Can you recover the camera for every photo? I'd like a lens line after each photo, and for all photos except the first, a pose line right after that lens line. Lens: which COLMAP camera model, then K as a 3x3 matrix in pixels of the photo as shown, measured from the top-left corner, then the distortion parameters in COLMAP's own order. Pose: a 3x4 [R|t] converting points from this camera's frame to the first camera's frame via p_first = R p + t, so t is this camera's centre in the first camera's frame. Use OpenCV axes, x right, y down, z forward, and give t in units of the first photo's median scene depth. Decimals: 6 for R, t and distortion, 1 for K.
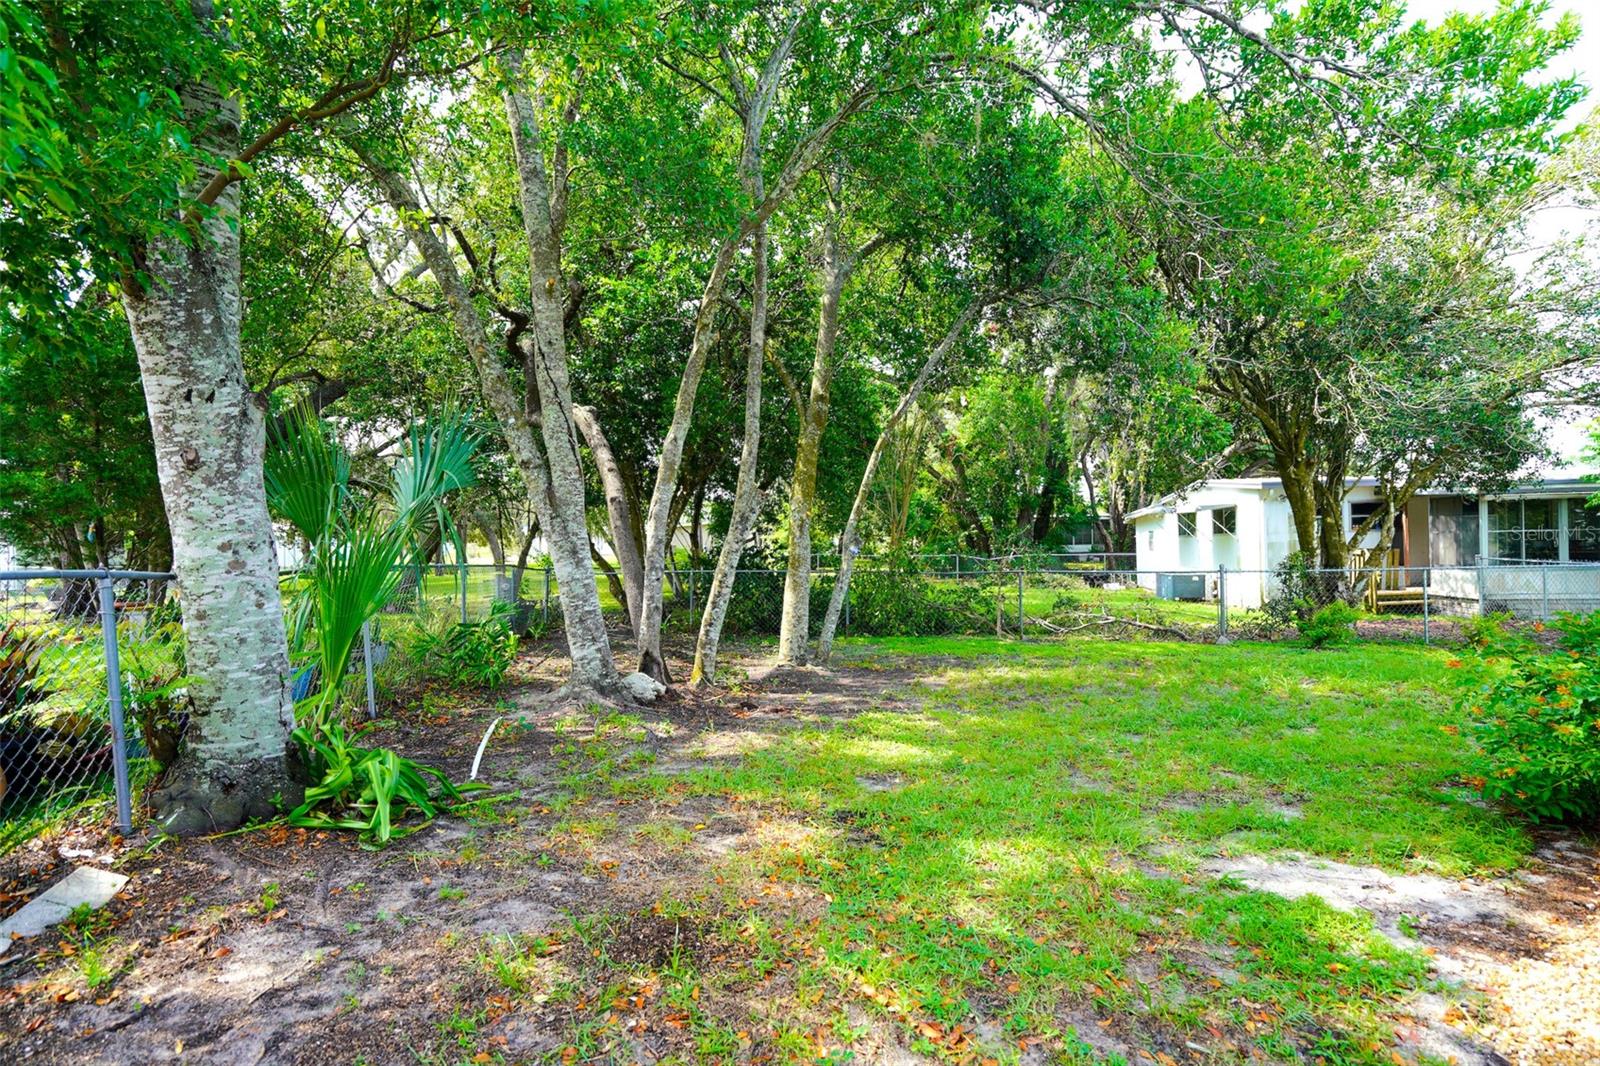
lens RADIAL K [[818.6, 0, 800.5], [0, 818.6, 531.4], [0, 0, 1]] dist [0.002336, 0.002108]
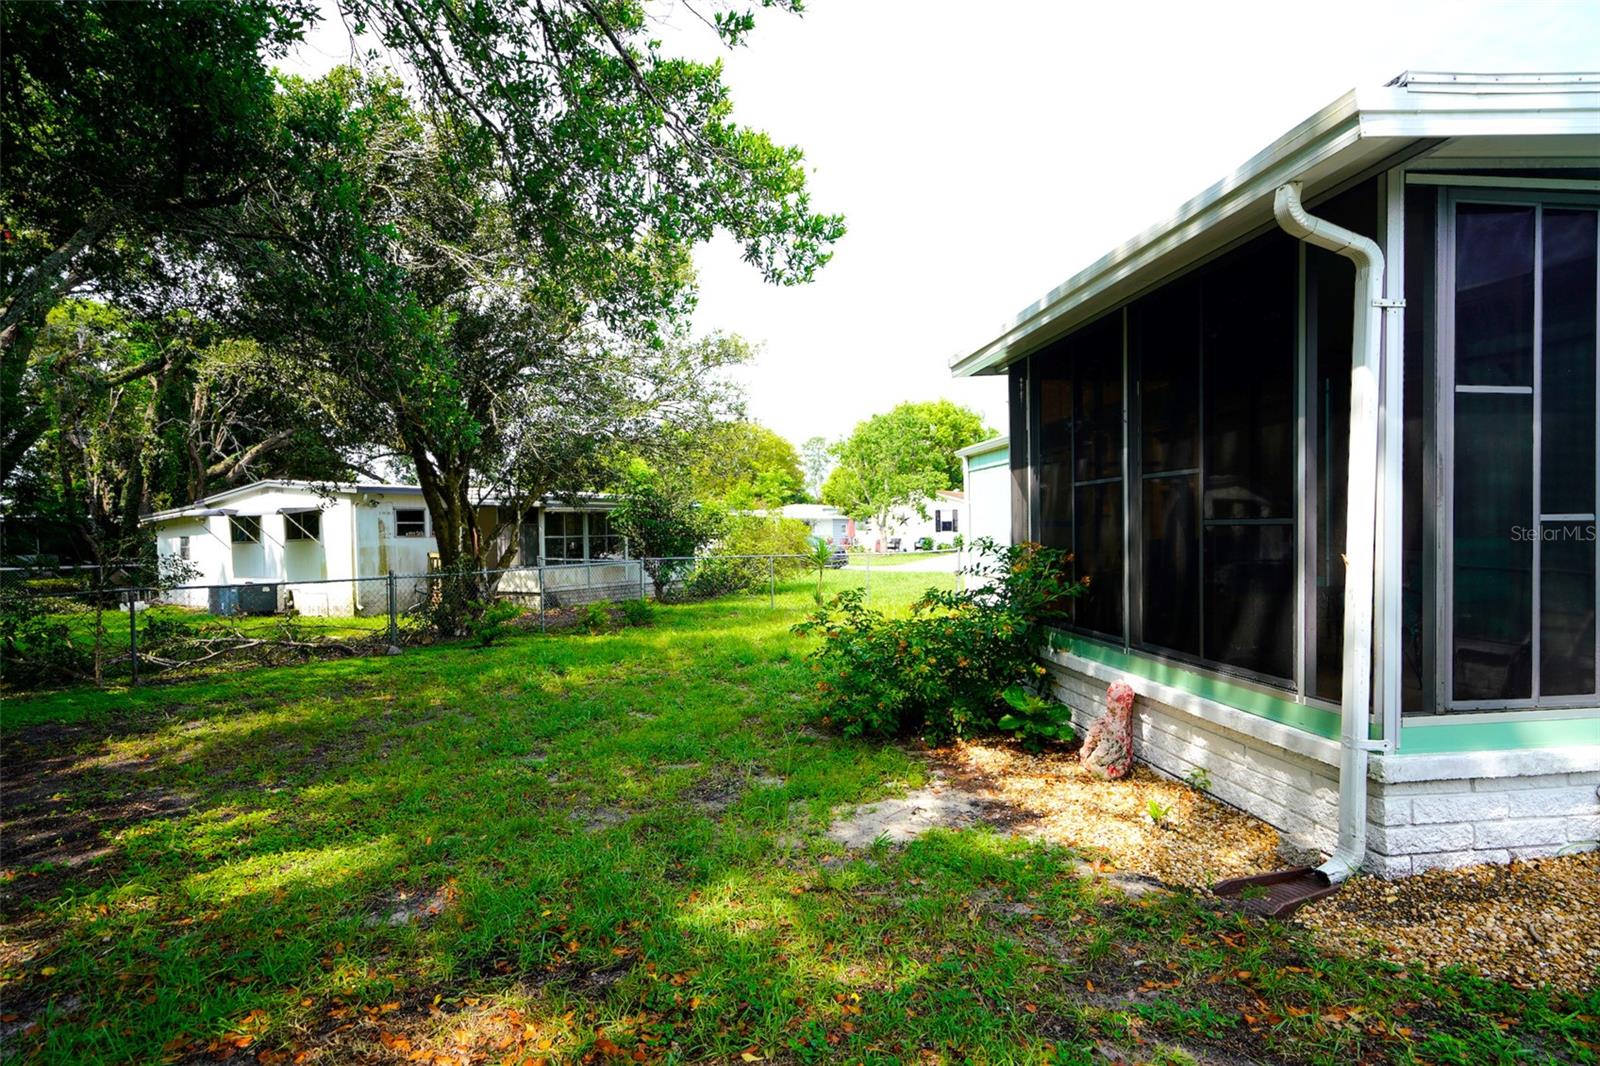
lens RADIAL K [[818.6, 0, 802.9], [0, 818.6, 538.5], [0, 0, 1]] dist [0.002336, 0.002108]
pose [[0.436312, 0.000951, 0.899795, -0.096304], [-0.000168, 1.000000, -0.000976, 0.003127], [-0.899796, 0.000274, 0.436312, 0.115060]]
